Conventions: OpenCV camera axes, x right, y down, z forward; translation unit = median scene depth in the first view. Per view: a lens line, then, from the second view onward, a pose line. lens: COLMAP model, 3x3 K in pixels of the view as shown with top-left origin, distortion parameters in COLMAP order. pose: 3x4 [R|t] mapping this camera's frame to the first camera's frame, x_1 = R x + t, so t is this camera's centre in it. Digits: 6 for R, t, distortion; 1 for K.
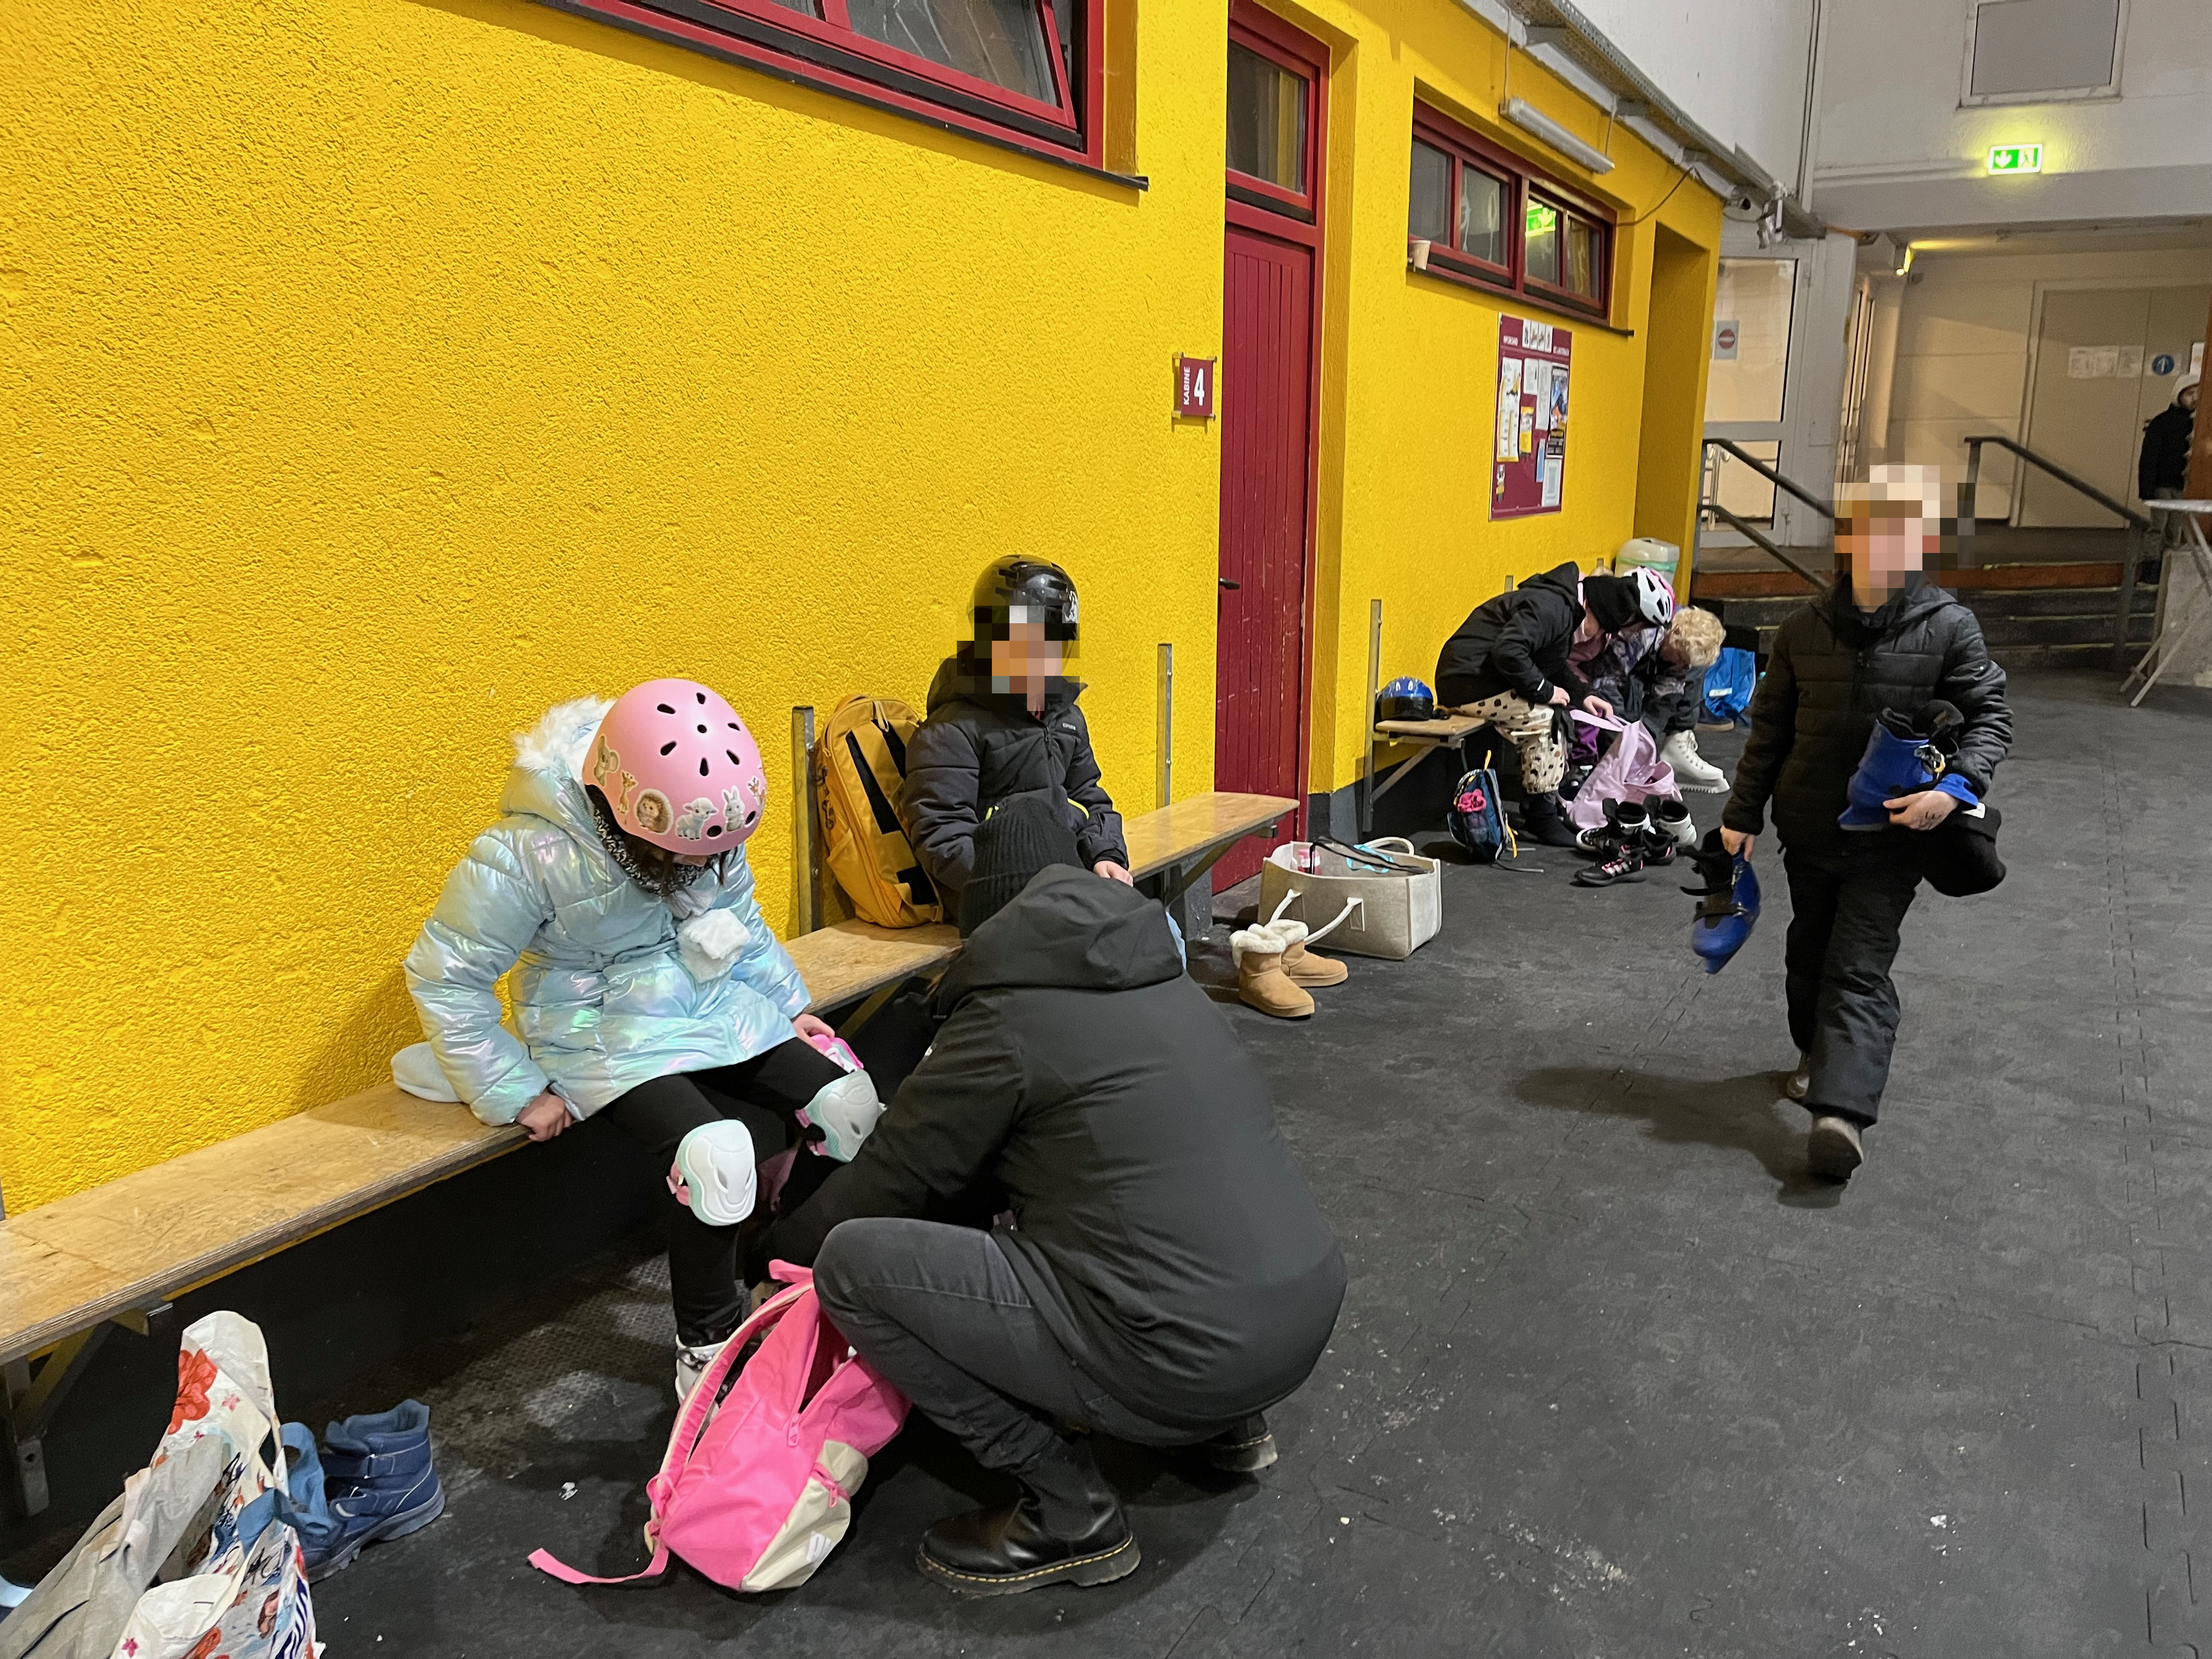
lens RADIAL K [[1664.6, 0, 1107.9], [0, 1664.6, 828.2], [0, 0, 1]] dist [0.048011, -0.068641]
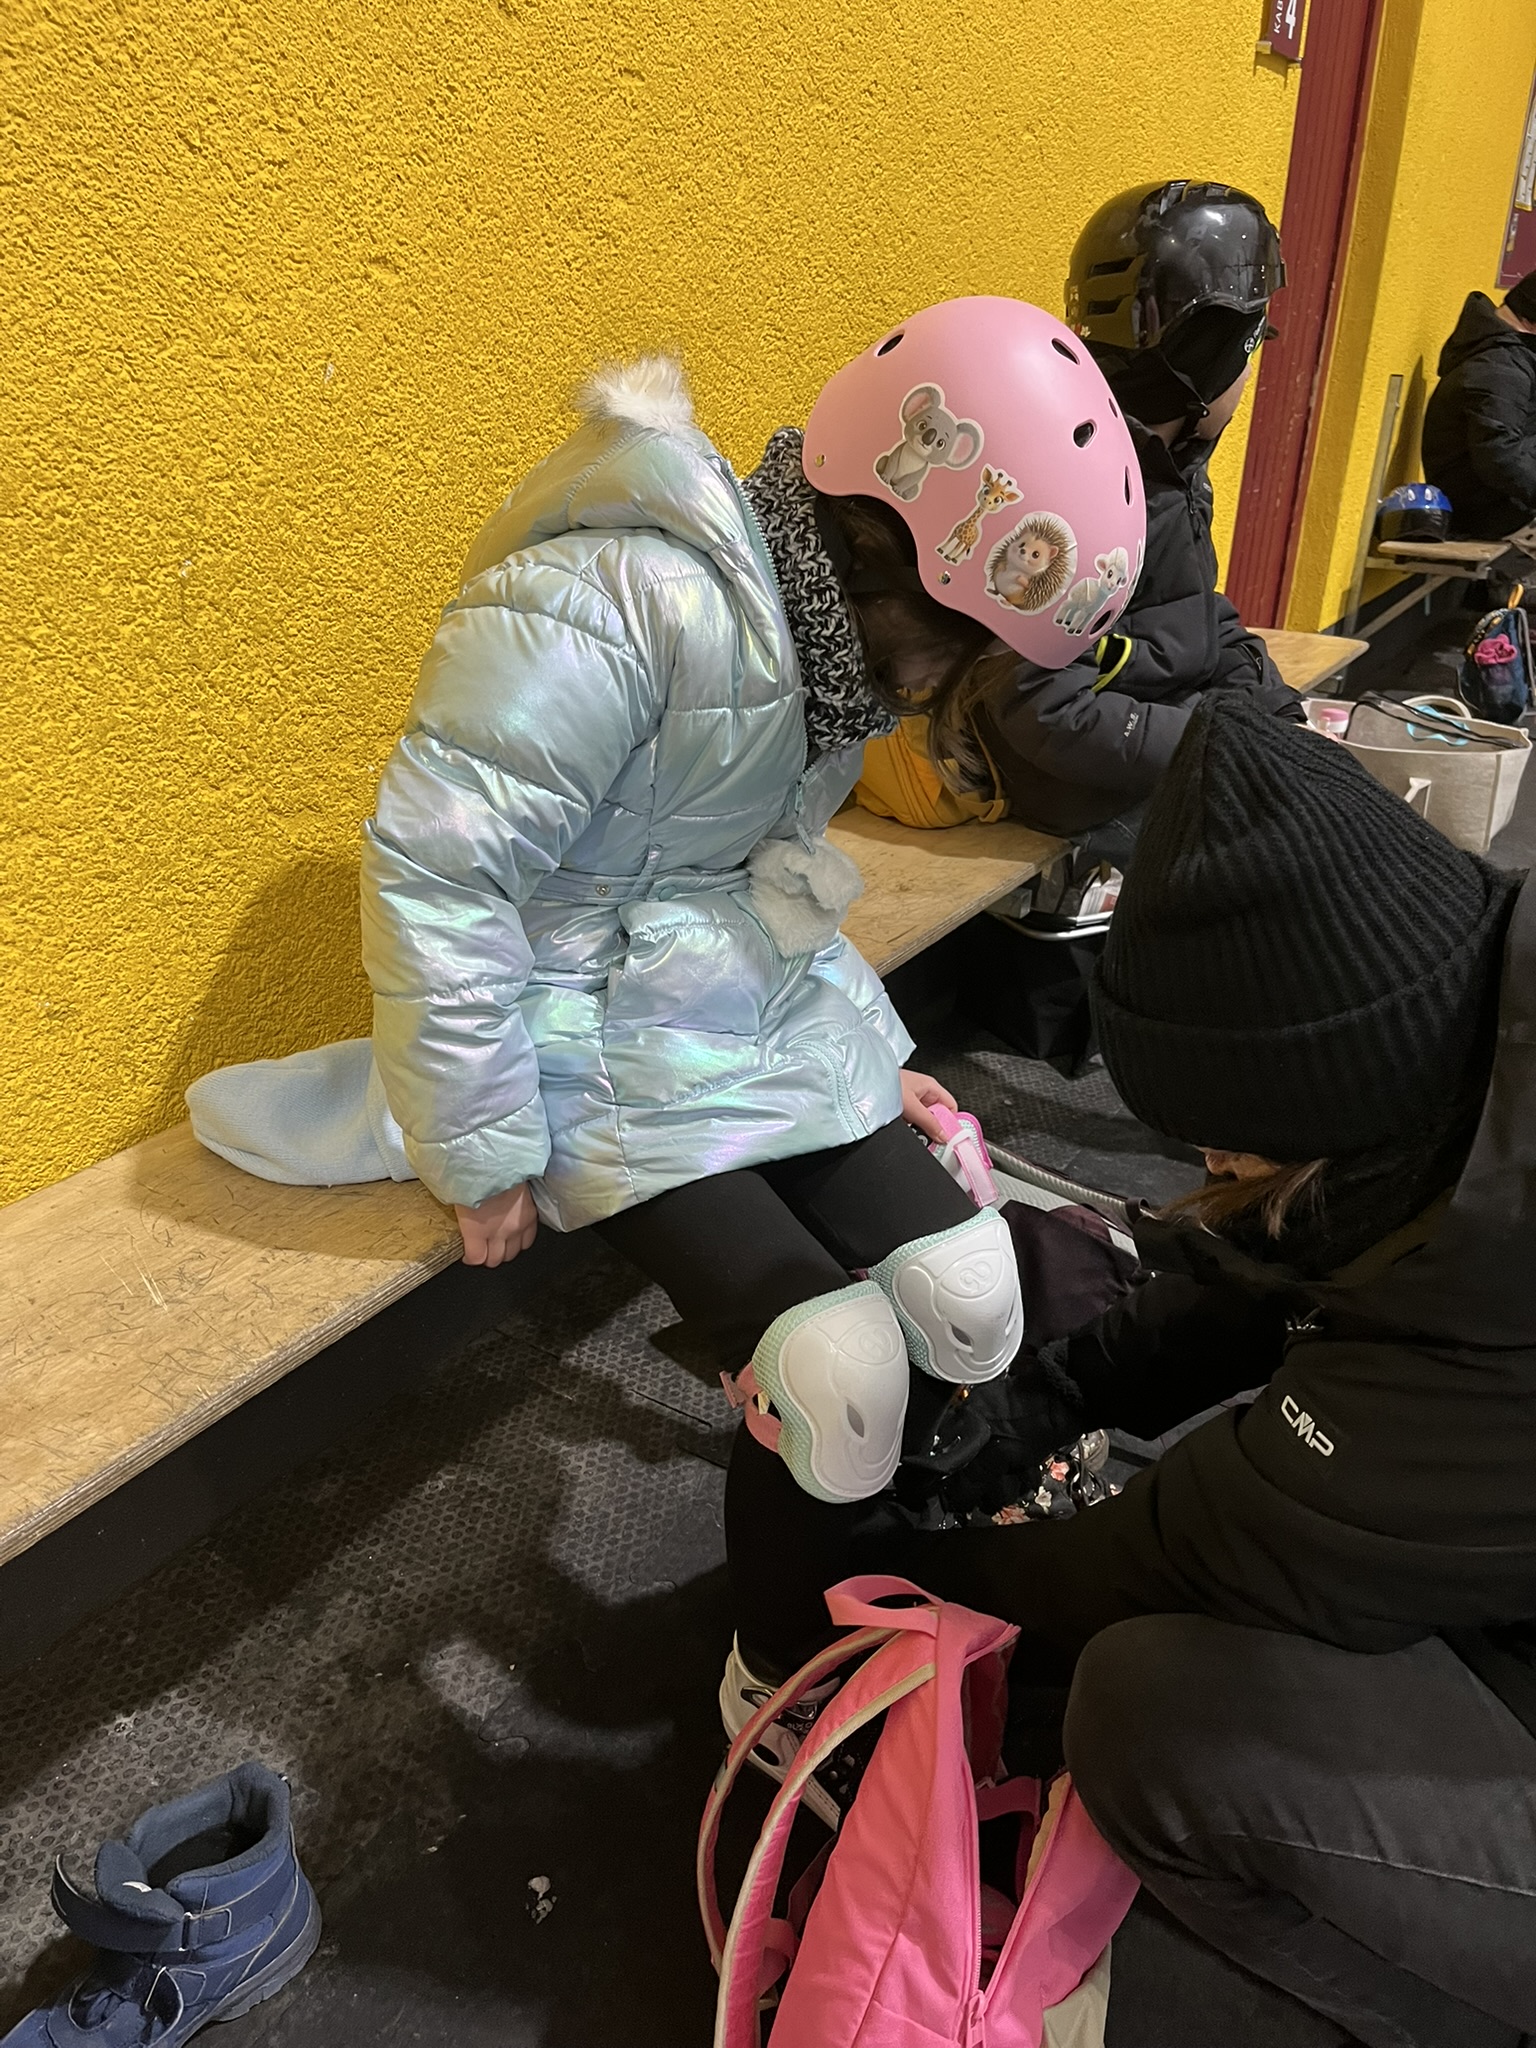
lens RADIAL K [[1541.2, 0, 760.6], [0, 1541.2, 1037.0], [0, 0, 1]] dist [0.048011, -0.068641]
pose [[0.998437, 0.041768, -0.037123, -0.165178], [-0.031883, 0.971372, 0.235414, -0.000225], [0.045893, -0.233862, 0.971186, 0.391545]]
